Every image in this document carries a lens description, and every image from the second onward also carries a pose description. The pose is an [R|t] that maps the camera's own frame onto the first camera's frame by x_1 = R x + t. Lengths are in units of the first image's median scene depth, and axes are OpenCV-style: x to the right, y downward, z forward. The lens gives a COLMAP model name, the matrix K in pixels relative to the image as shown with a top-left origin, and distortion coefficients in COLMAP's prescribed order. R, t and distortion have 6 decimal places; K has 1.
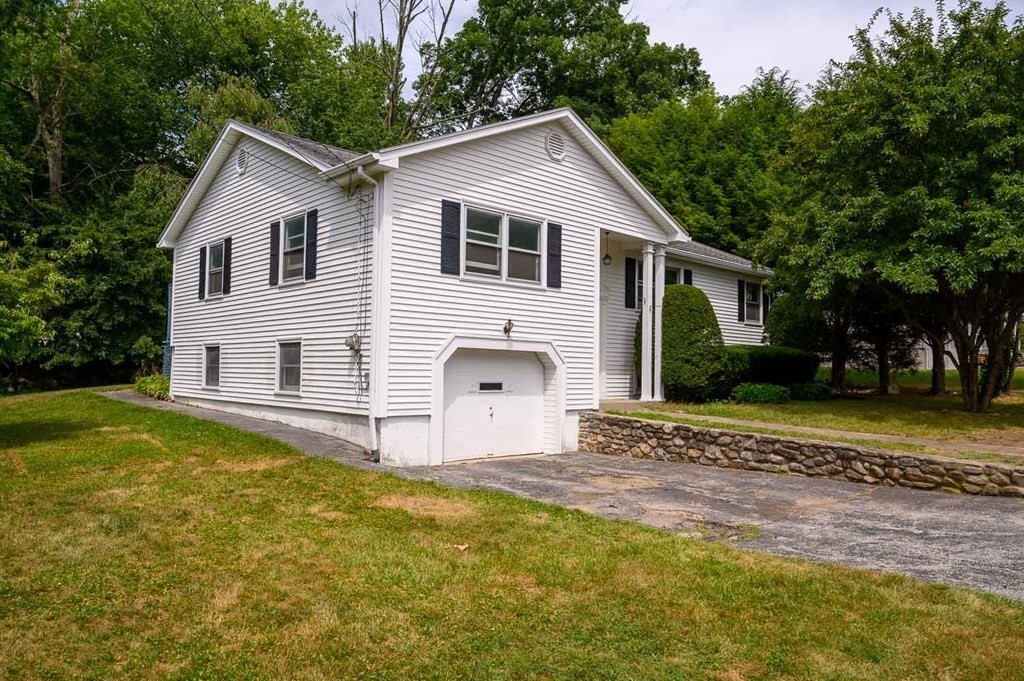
lens RADIAL K [[696.8, 0, 511.6], [0, 696.8, 339.9], [0, 0, 1]] dist [-0.011777, -0.001037]
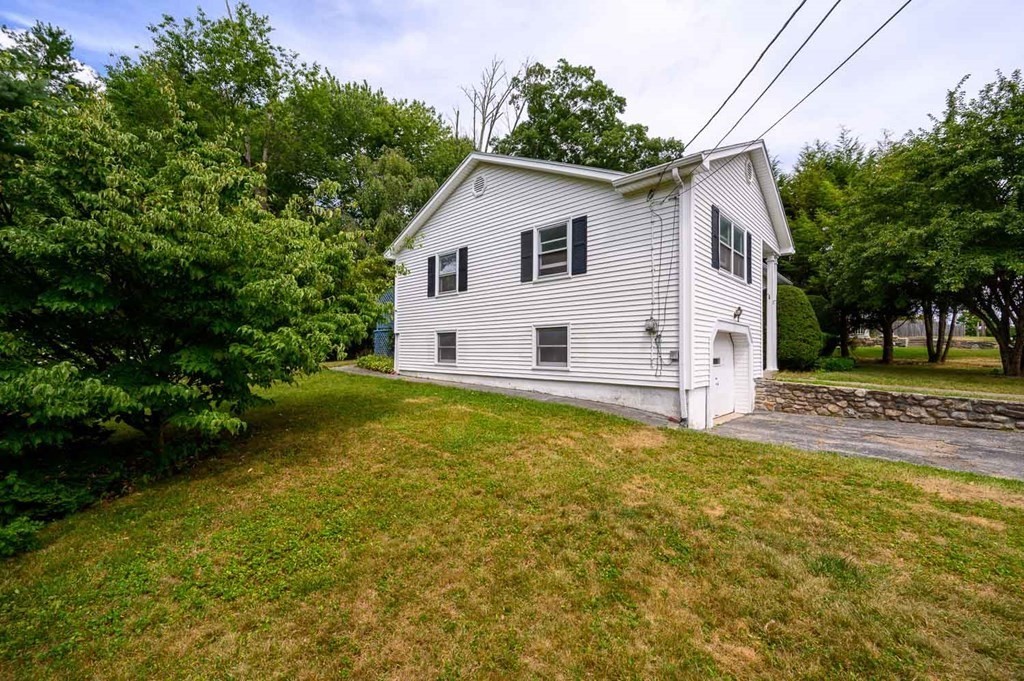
lens RADIAL K [[406.2, 0, 512.8], [0, 406.2, 346.4], [0, 0, 1]] dist [-0.003860, 0.000176]
pose [[0.998498, -0.007298, 0.054292, -0.435154], [0.005511, 0.999441, 0.032986, 0.014009], [-0.054503, -0.032637, 0.997980, 0.291191]]
